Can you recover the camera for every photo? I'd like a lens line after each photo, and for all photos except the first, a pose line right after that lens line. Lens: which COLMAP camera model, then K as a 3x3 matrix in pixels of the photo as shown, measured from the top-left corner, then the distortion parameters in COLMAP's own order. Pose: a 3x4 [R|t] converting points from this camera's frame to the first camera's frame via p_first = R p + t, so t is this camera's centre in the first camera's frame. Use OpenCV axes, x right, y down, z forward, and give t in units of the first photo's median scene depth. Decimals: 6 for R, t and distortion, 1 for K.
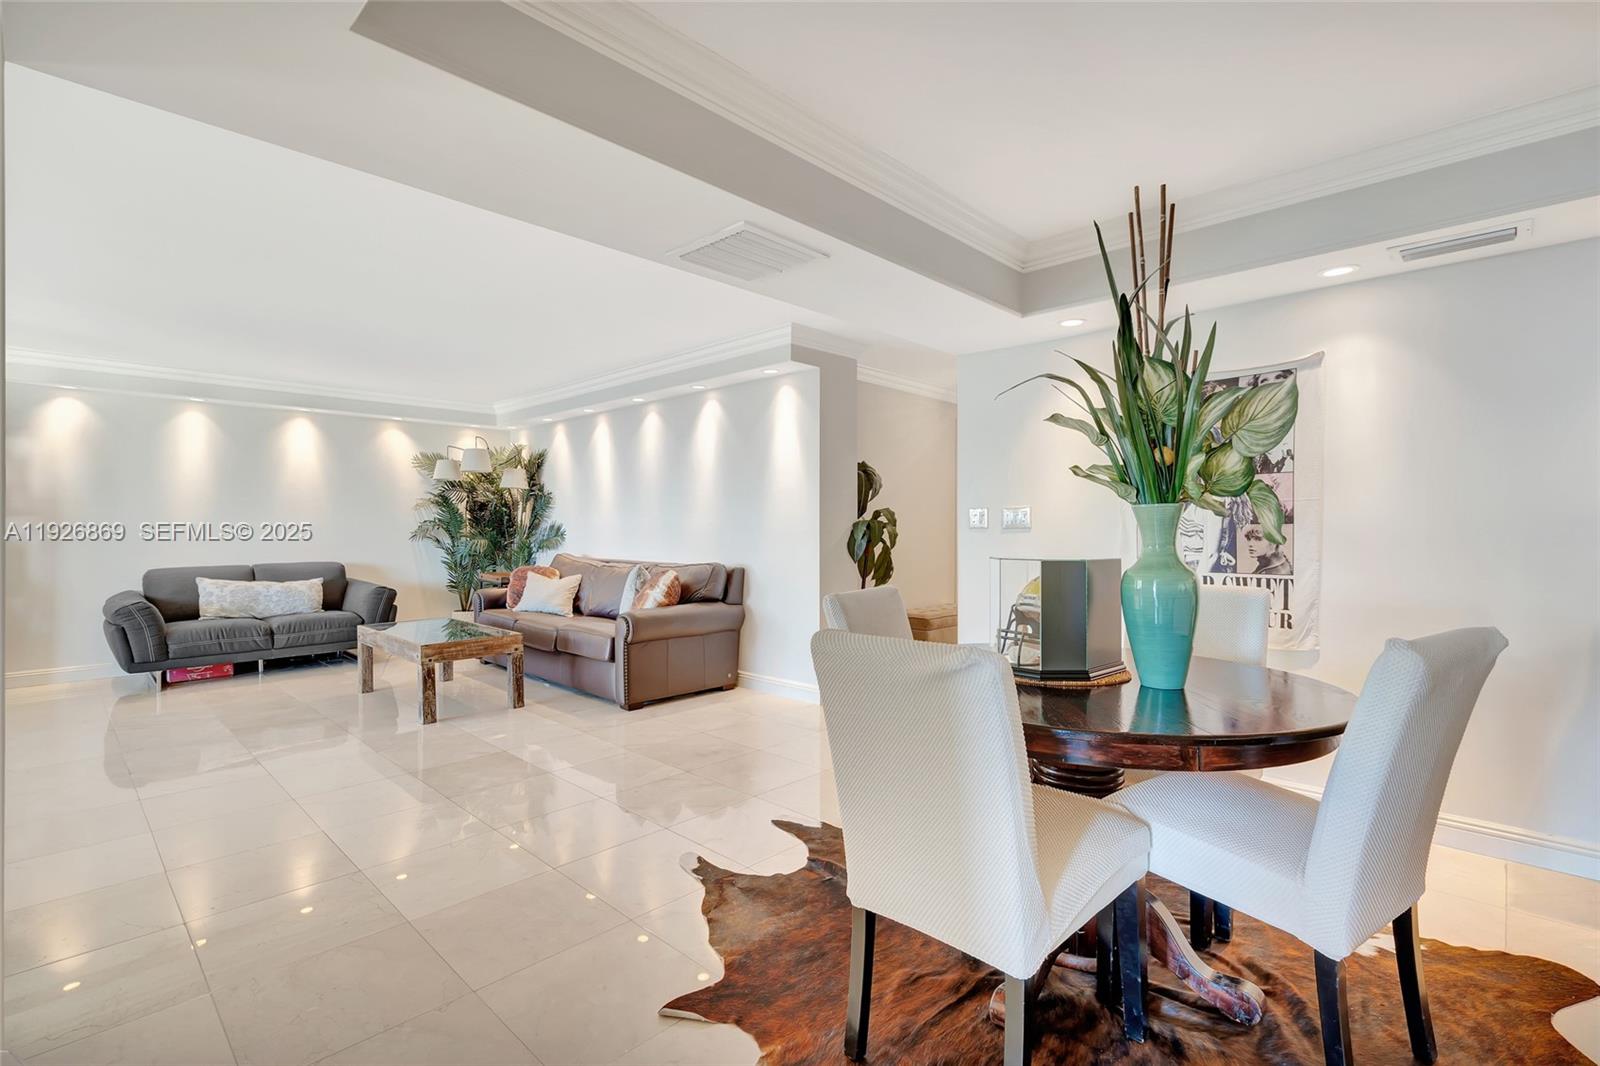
lens RADIAL K [[724.1, 0, 800.0], [0, 724.1, 533.0], [0, 0, 1]] dist [-0.002516, -0.000066]
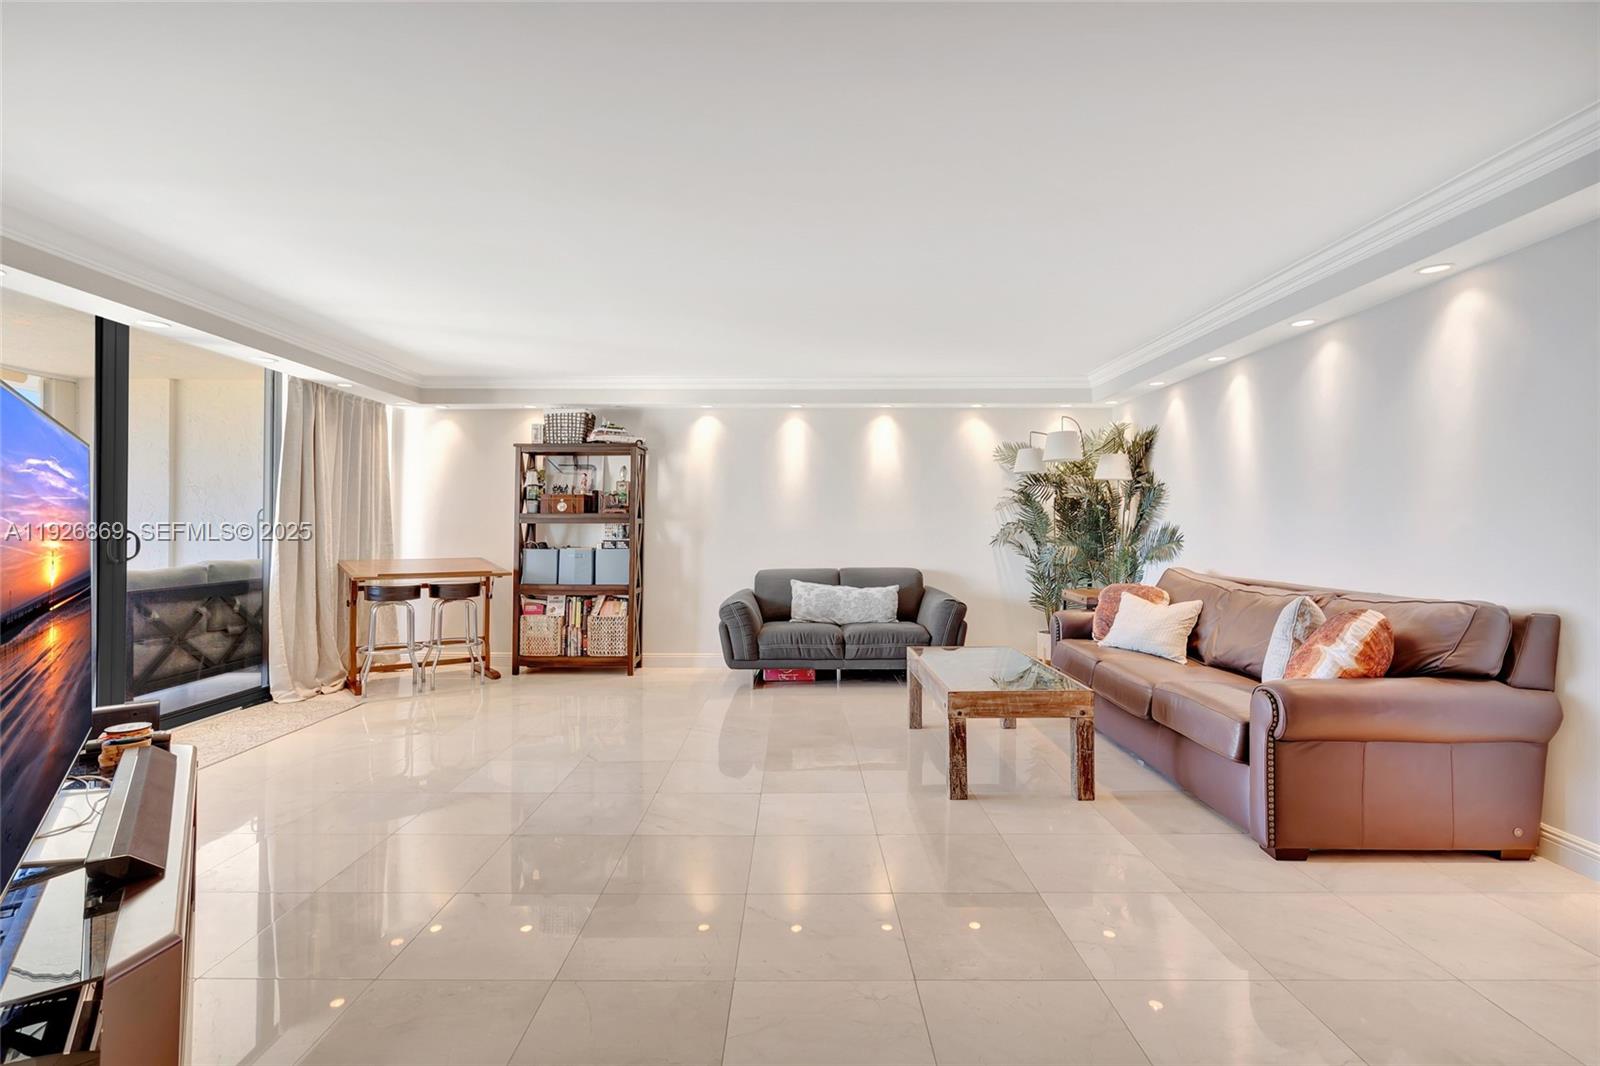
lens RADIAL K [[737.6, 0, 800.0], [0, 737.6, 533.0], [0, 0, 1]] dist [-0.001658, 0.000631]
pose [[0.678194, 0.002388, -0.734879, -0.058356], [-0.006250, 0.999977, -0.002518, -0.001578], [0.734856, 0.006301, 0.678194, 0.290299]]
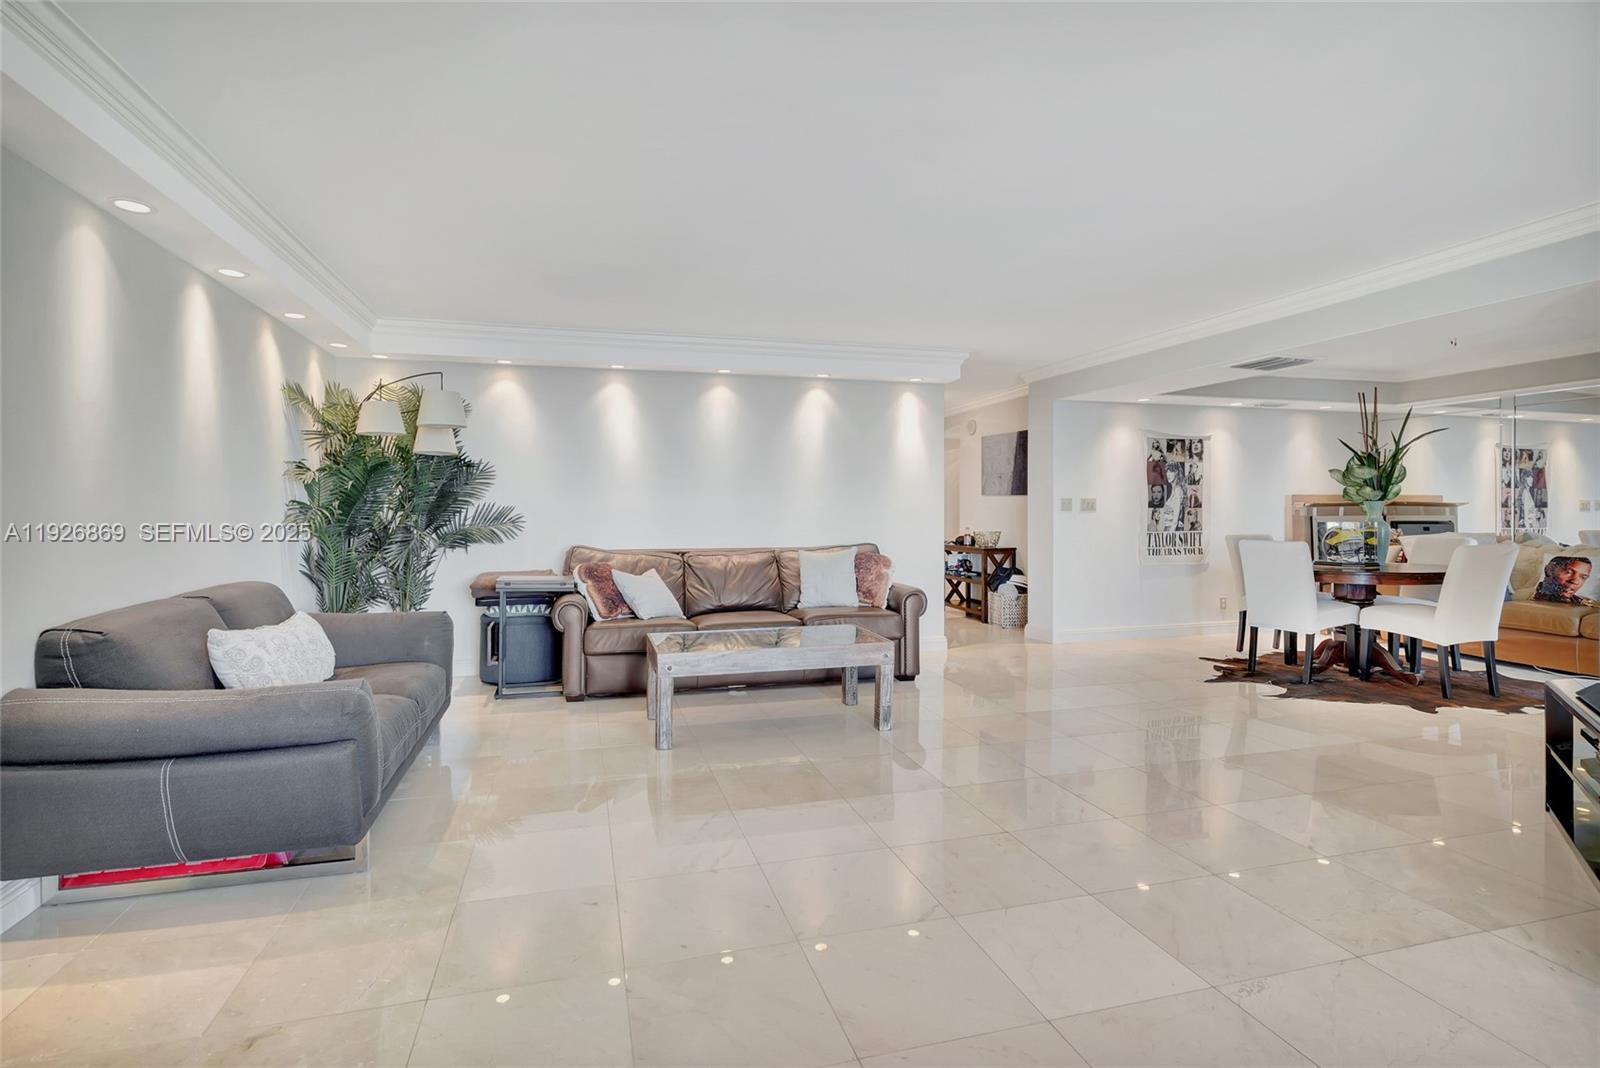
lens RADIAL K [[737.6, 0, 800.0], [0, 737.6, 534.0], [0, 0, 1]] dist [-0.001658, 0.000631]
pose [[0.507910, -0.027325, 0.860977, -1.017016], [0.011684, 0.999623, 0.024833, -0.001553], [-0.861331, -0.002554, 0.508038, 0.473403]]
